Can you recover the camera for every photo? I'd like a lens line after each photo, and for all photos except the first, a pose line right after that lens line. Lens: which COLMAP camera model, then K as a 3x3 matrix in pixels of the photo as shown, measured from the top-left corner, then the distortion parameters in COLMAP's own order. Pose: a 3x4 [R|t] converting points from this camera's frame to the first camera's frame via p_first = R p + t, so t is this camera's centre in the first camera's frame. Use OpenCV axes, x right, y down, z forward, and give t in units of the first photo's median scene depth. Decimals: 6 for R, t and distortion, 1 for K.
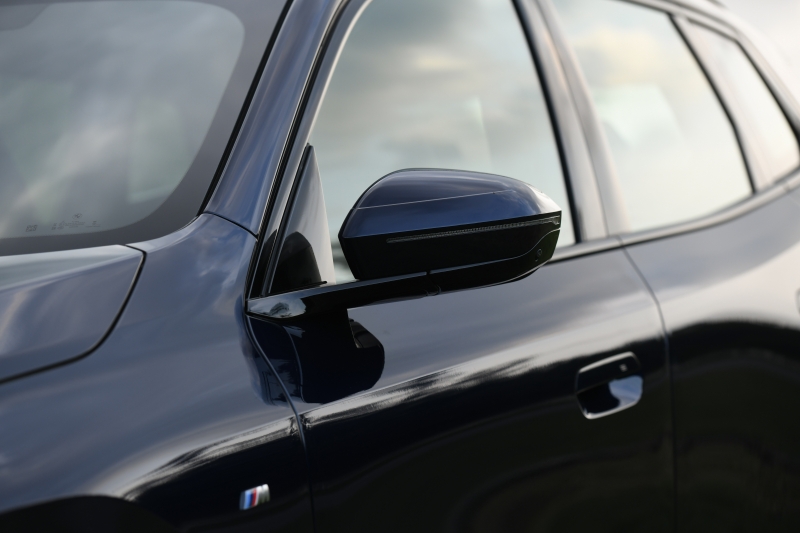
lens RADIAL K [[2814.2, 0, 400.0], [0, 2814.2, 266.5], [0, 0, 1]] dist [0.031764, 0.367903]
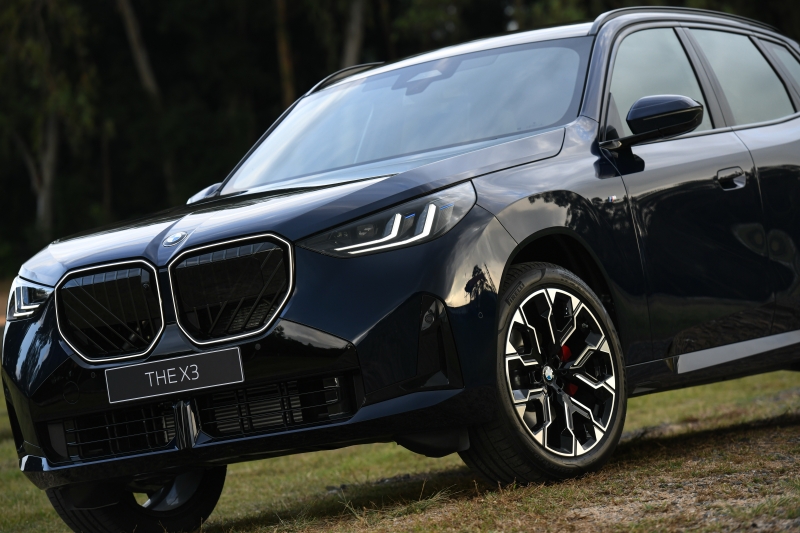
lens RADIAL K [[3376.9, 0, 400.0], [0, 3376.9, 266.5], [0, 0, 1]] dist [-0.016952, -1.144527]
pose [[0.991427, -0.114563, -0.062823, -0.047836], [0.111572, 0.992536, -0.049225, 0.272447], [0.067994, 0.041794, 0.996810, -2.383859]]
